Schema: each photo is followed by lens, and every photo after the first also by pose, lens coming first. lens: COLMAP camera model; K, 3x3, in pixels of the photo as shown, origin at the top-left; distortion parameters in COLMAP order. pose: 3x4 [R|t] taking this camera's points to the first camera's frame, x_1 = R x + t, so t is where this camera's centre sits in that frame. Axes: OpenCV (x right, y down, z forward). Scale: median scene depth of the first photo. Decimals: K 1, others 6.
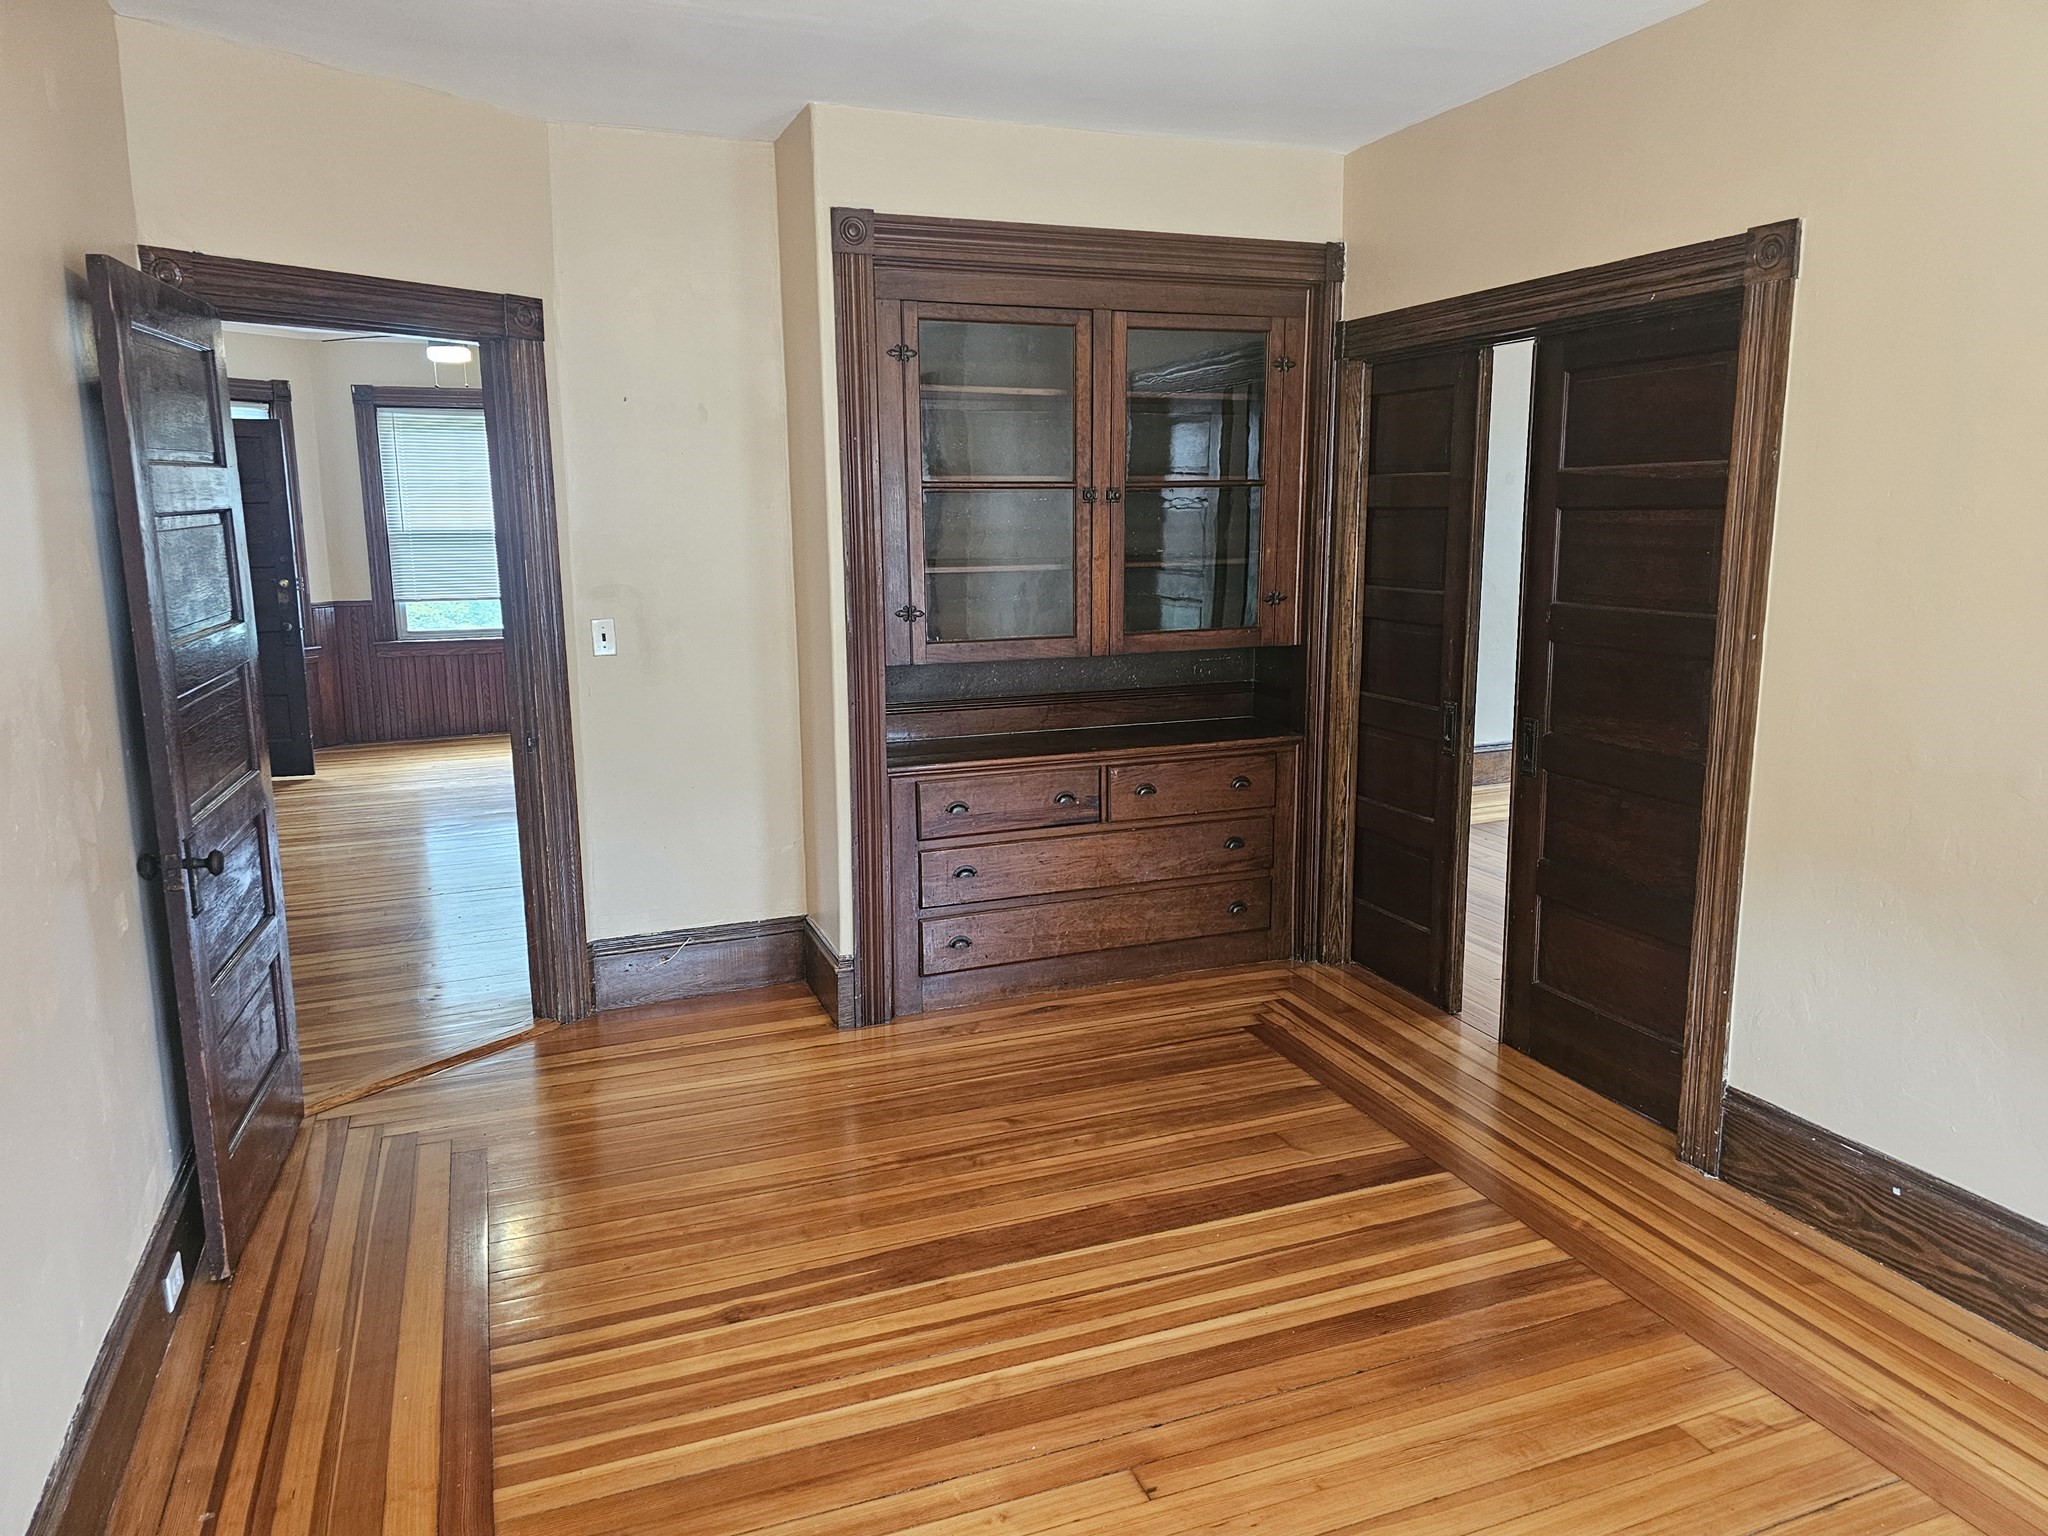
lens RADIAL K [[1385.8, 0, 1023.0], [0, 1385.8, 766.3], [0, 0, 1]] dist [0.032398, 0.000331]
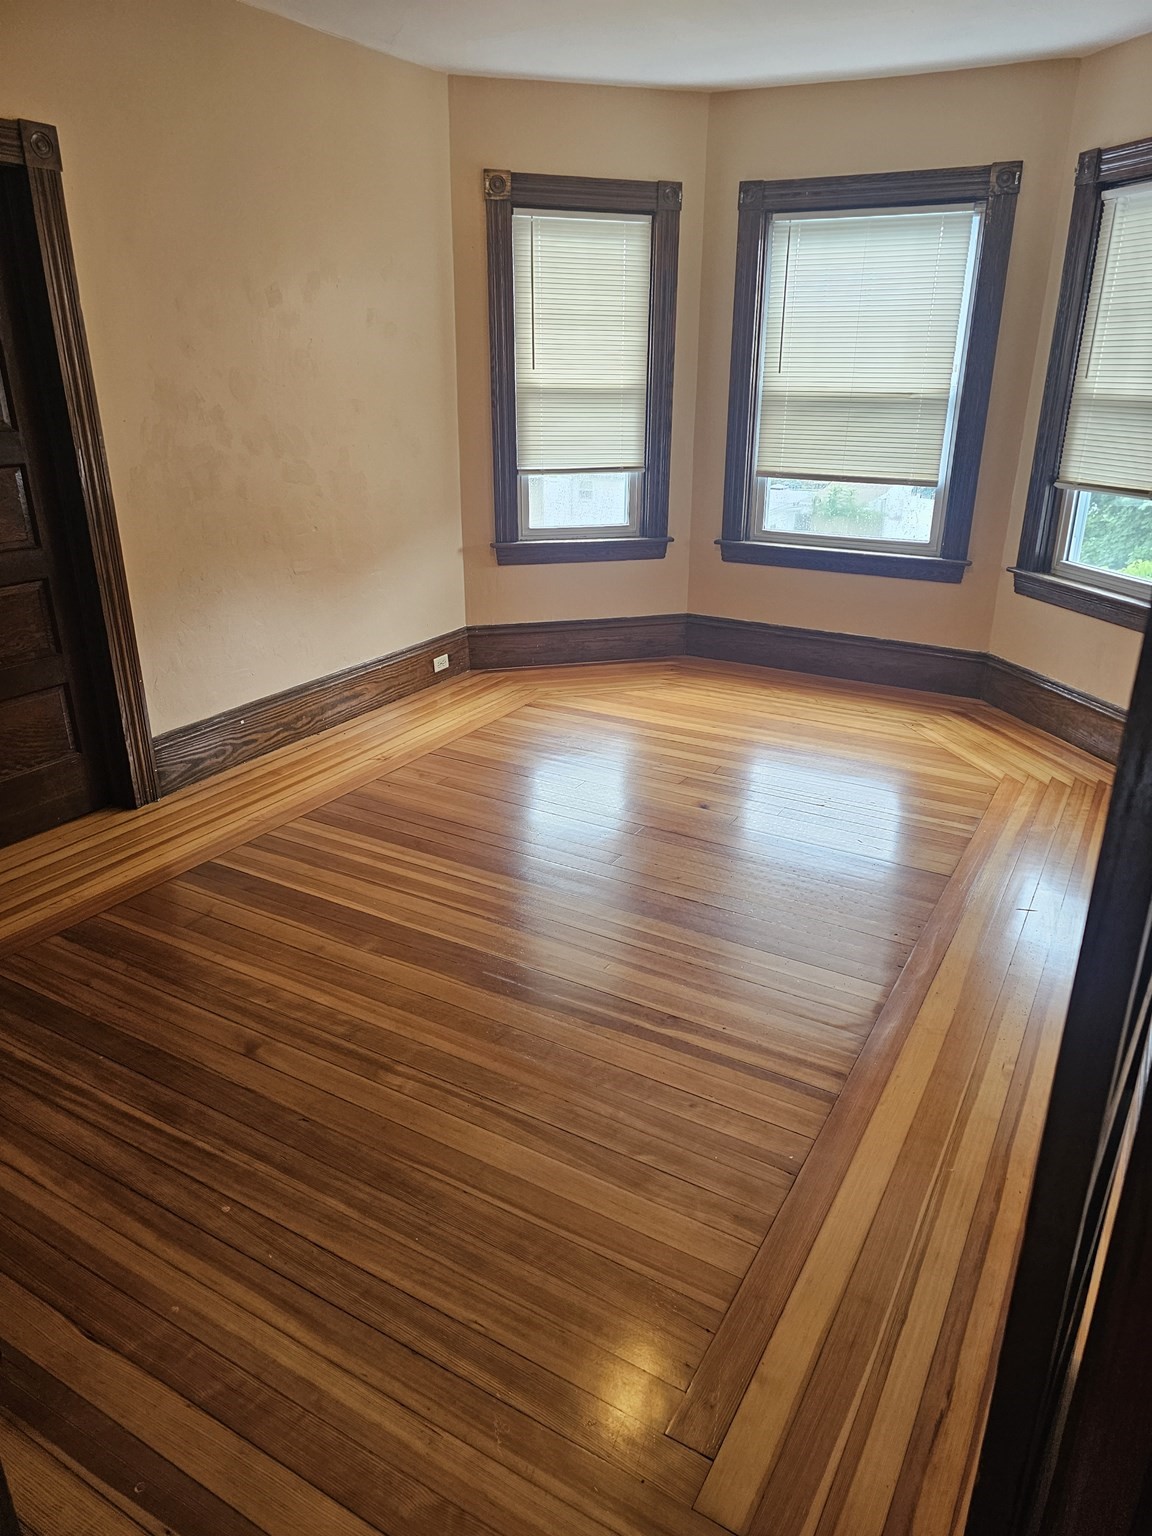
lens RADIAL K [[1039.4, 0, 578.1], [0, 1039.4, 769.9], [0, 0, 1]] dist [0.032398, 0.000331]
pose [[-0.617826, -0.287103, 0.732026, -0.719770], [0.140426, 0.875706, 0.461974, -0.233931], [-0.773674, 0.388215, -0.500717, 1.345427]]
